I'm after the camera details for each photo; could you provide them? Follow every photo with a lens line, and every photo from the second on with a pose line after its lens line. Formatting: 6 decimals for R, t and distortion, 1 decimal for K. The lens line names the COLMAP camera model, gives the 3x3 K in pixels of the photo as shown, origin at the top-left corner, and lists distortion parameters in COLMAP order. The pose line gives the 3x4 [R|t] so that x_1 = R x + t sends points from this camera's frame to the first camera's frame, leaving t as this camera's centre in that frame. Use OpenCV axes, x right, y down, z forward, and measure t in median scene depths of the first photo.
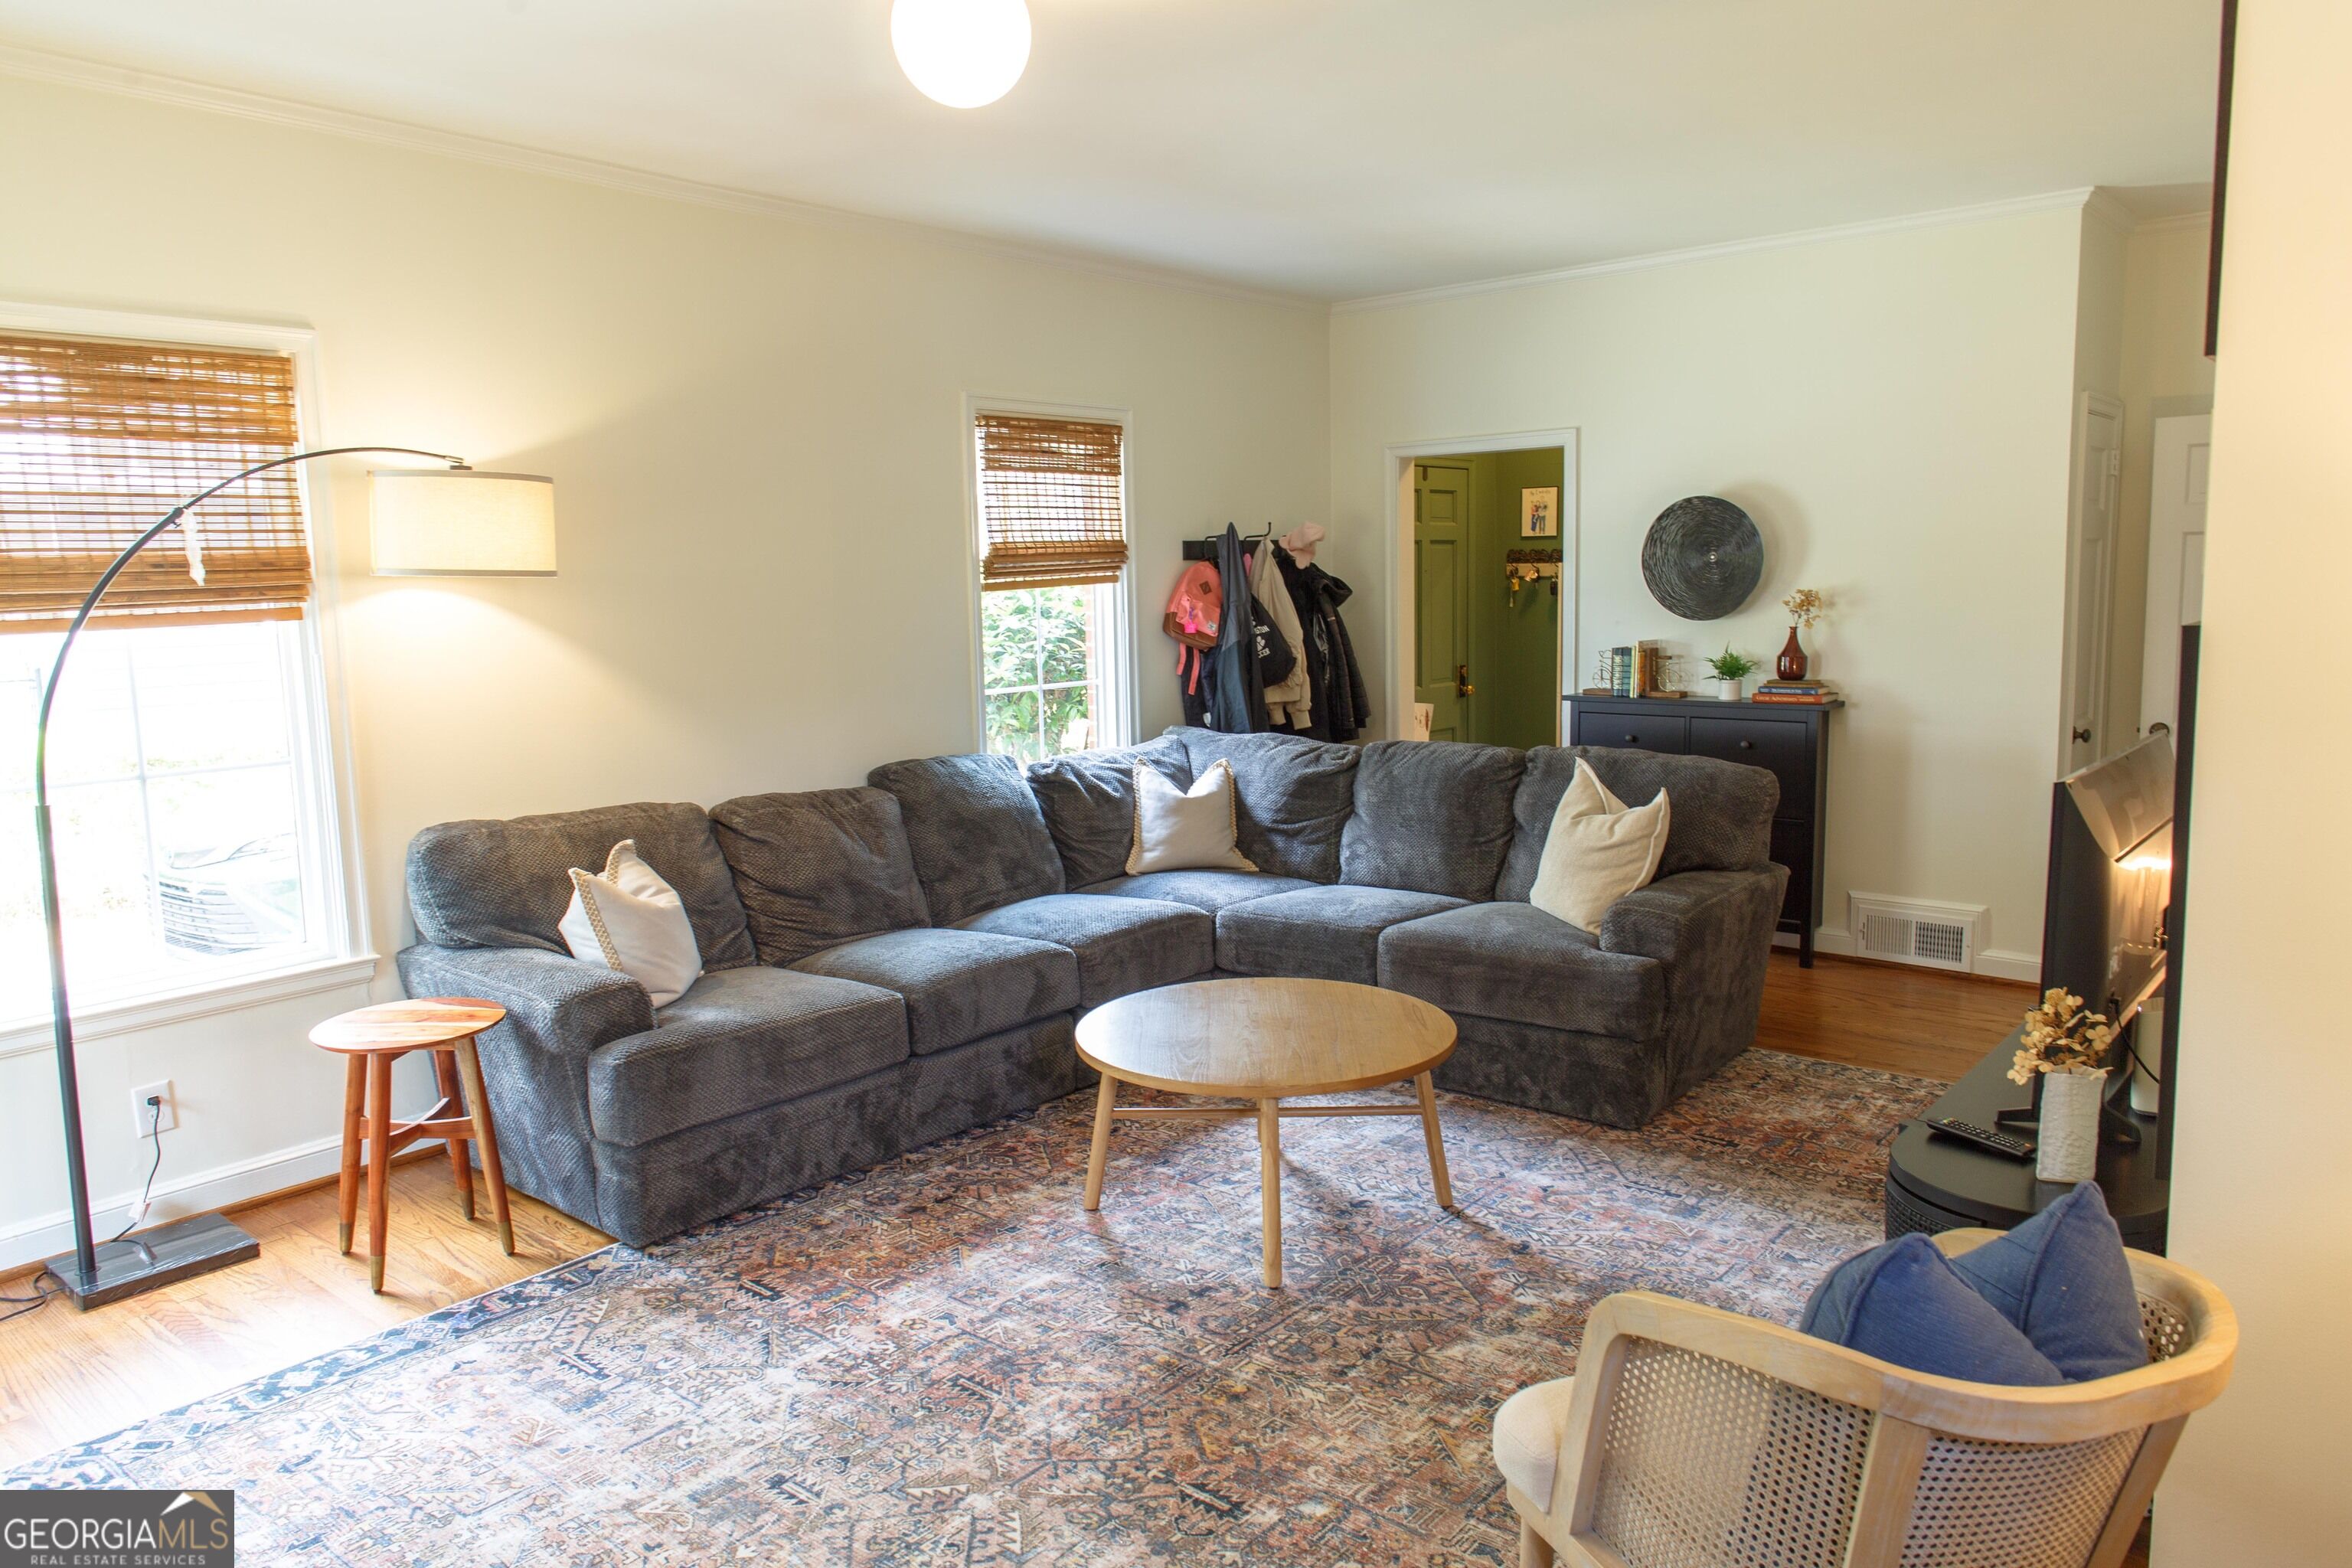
lens RADIAL K [[1577.8, 0, 1179.3], [0, 1577.8, 782.0], [0, 0, 1]] dist [0.006280, 0.000330]
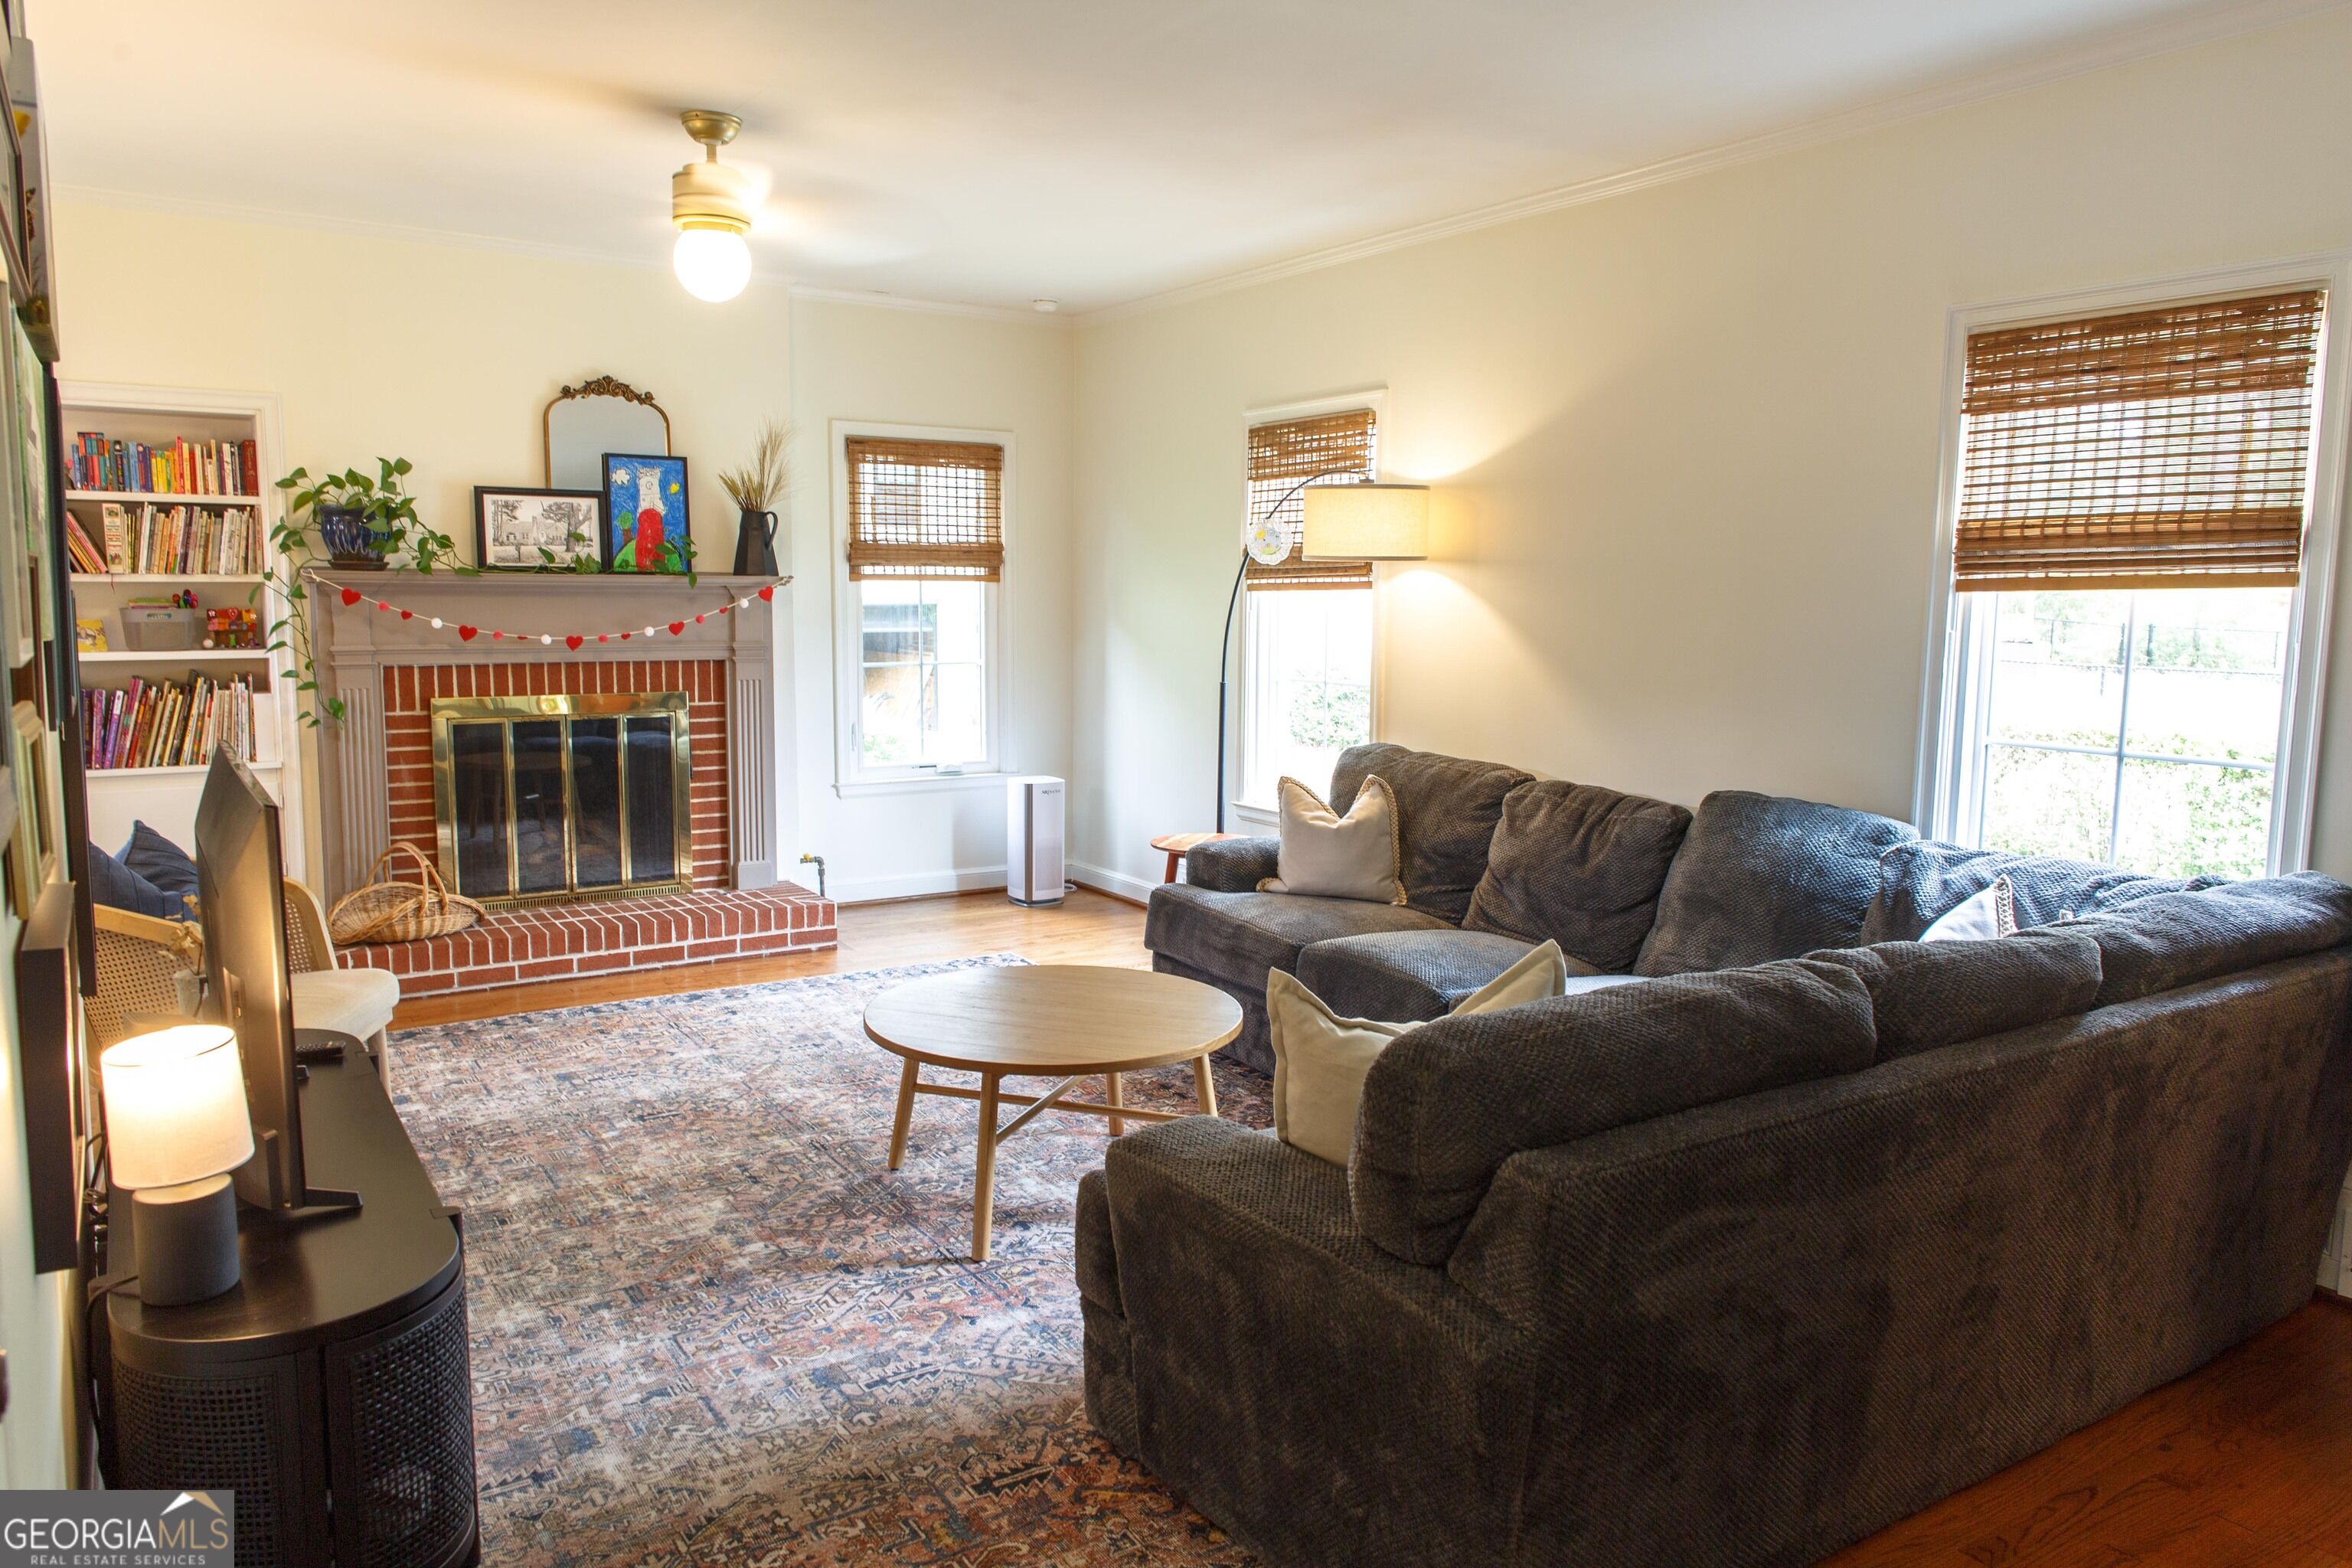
lens RADIAL K [[1603.6, 0, 1176.0], [0, 1603.6, 784.0], [0, 0, 1]] dist [0.008029, 0.000636]
pose [[-0.282038, 0.137246, -0.949536, 1.063215], [-0.133756, 0.974424, 0.180573, -0.194875], [0.950034, 0.177934, -0.256467, 1.415832]]
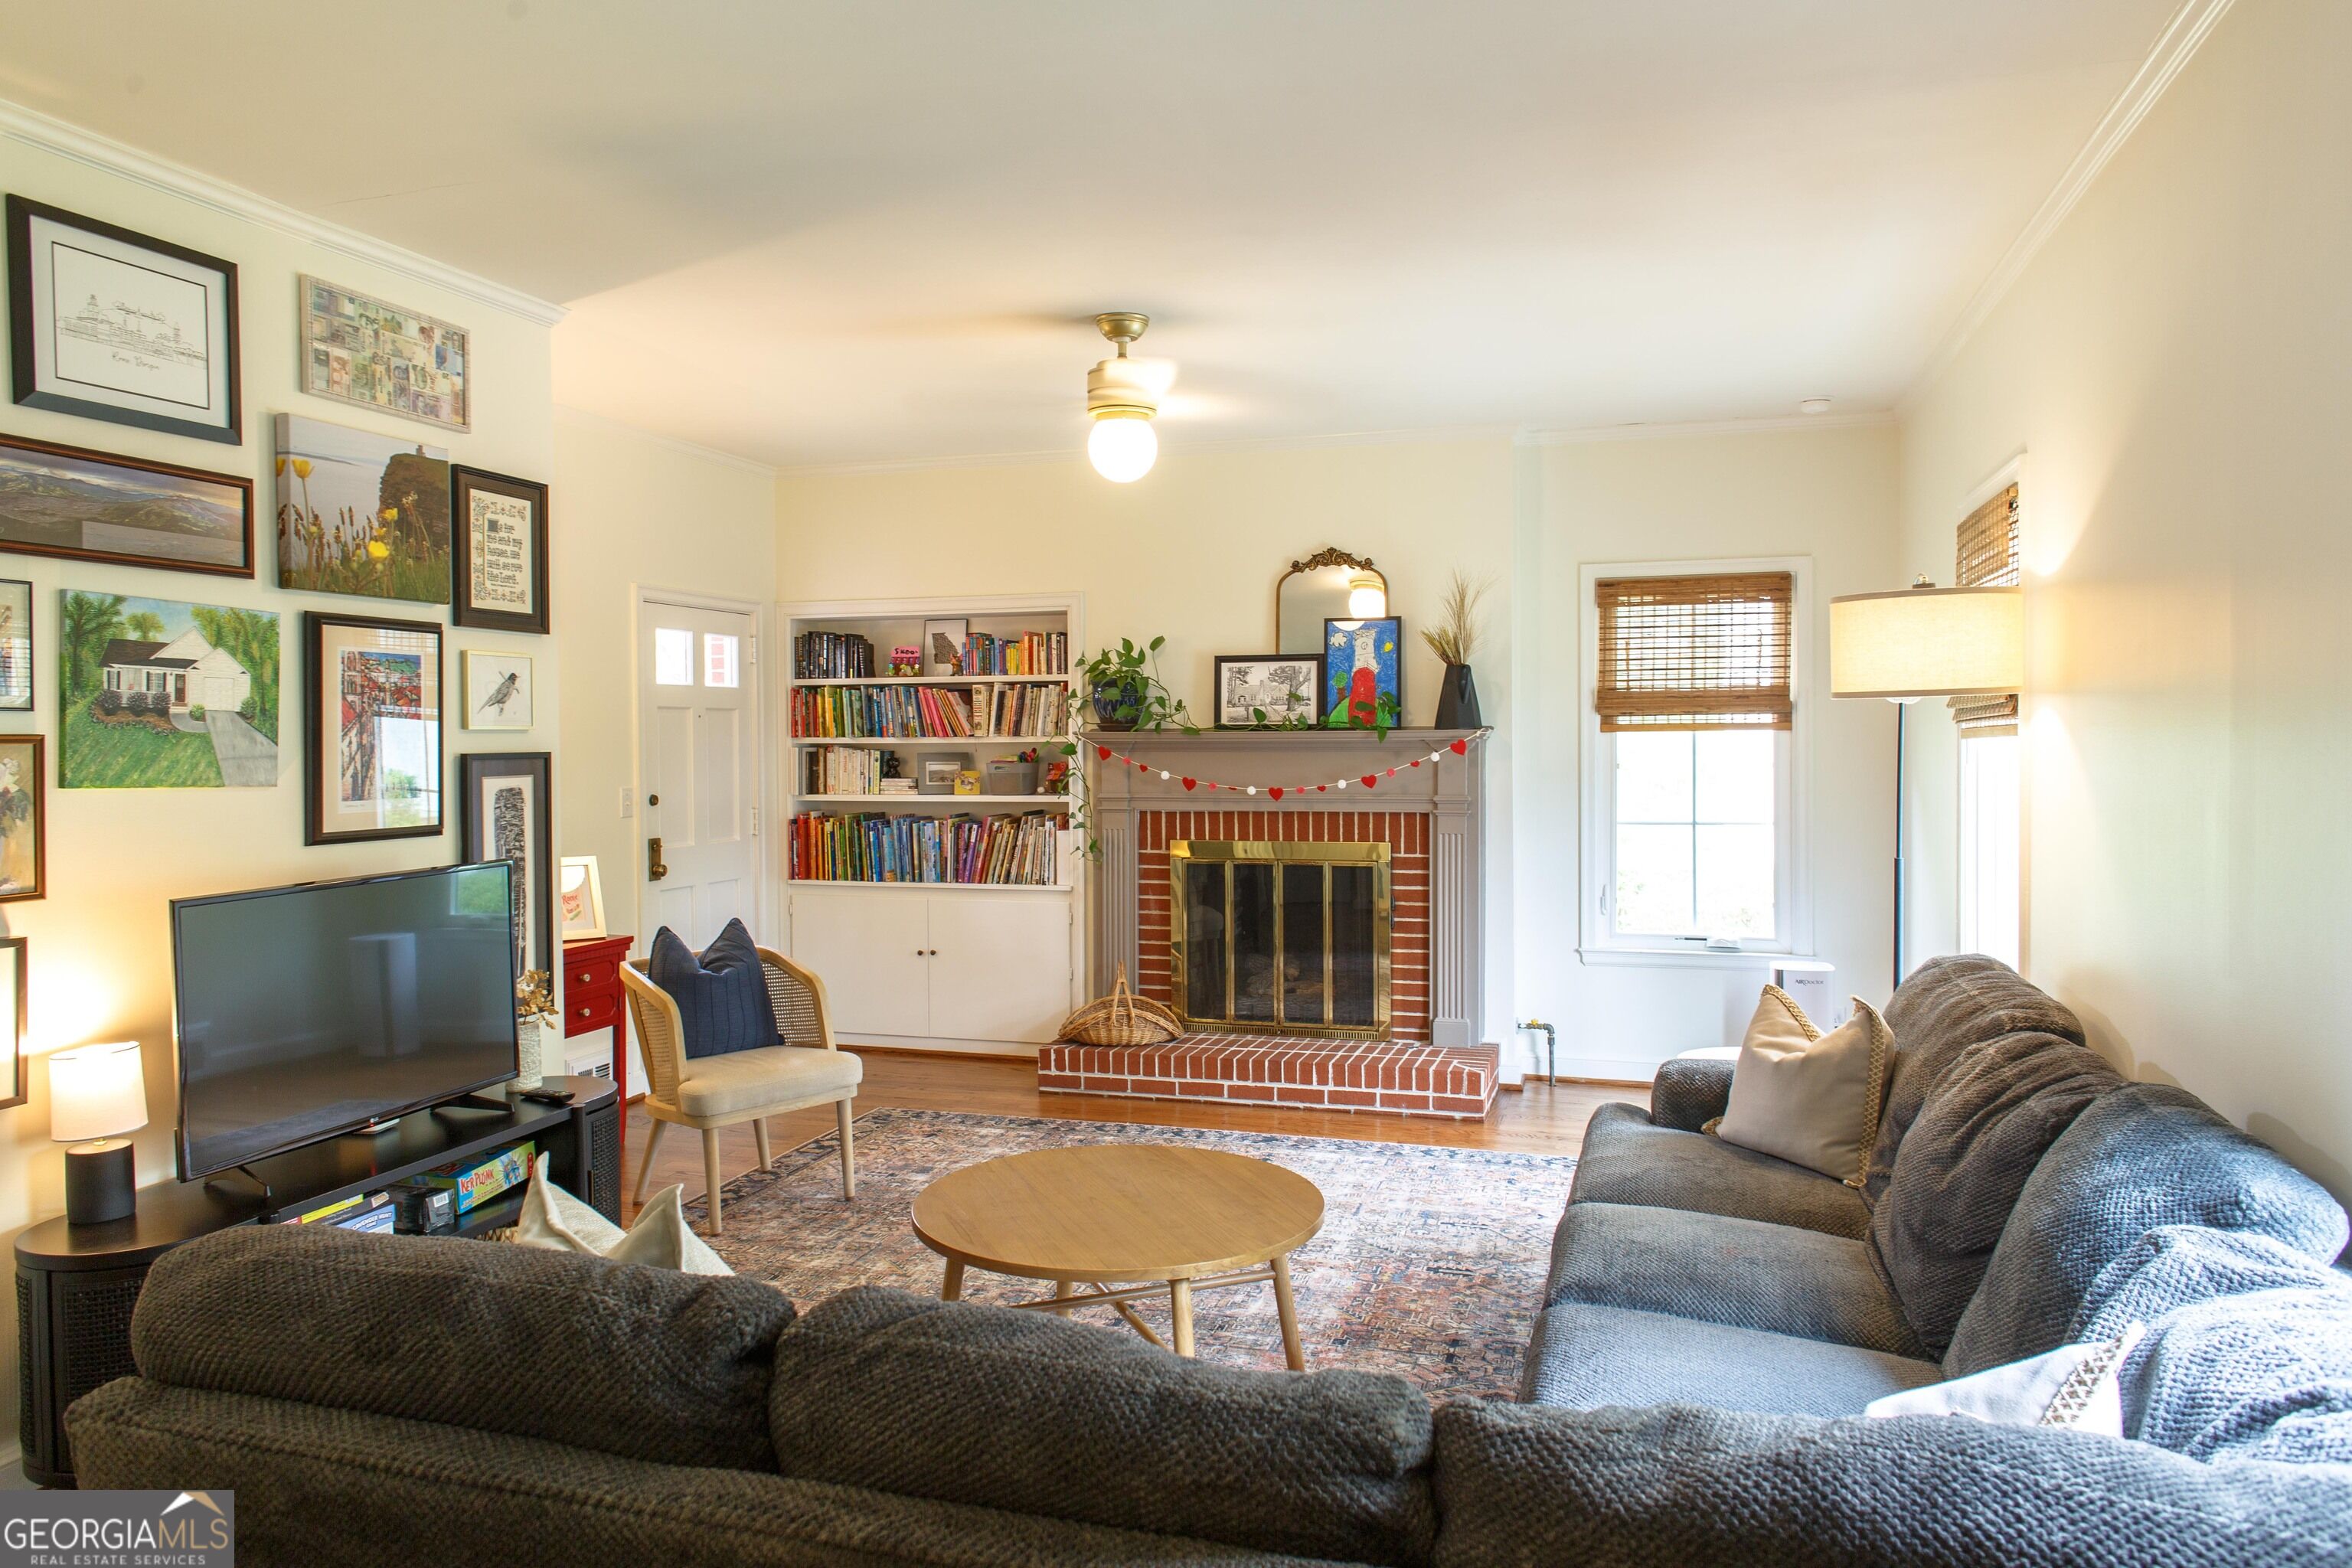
lens RADIAL K [[1577.8, 0, 1179.3], [0, 1577.8, 782.0], [0, 0, 1]] dist [0.006280, 0.000330]
pose [[-0.917138, 0.041474, -0.396407, 0.410174], [-0.026727, 0.985933, 0.164989, -0.260263], [0.397673, 0.161912, -0.903128, 1.956973]]
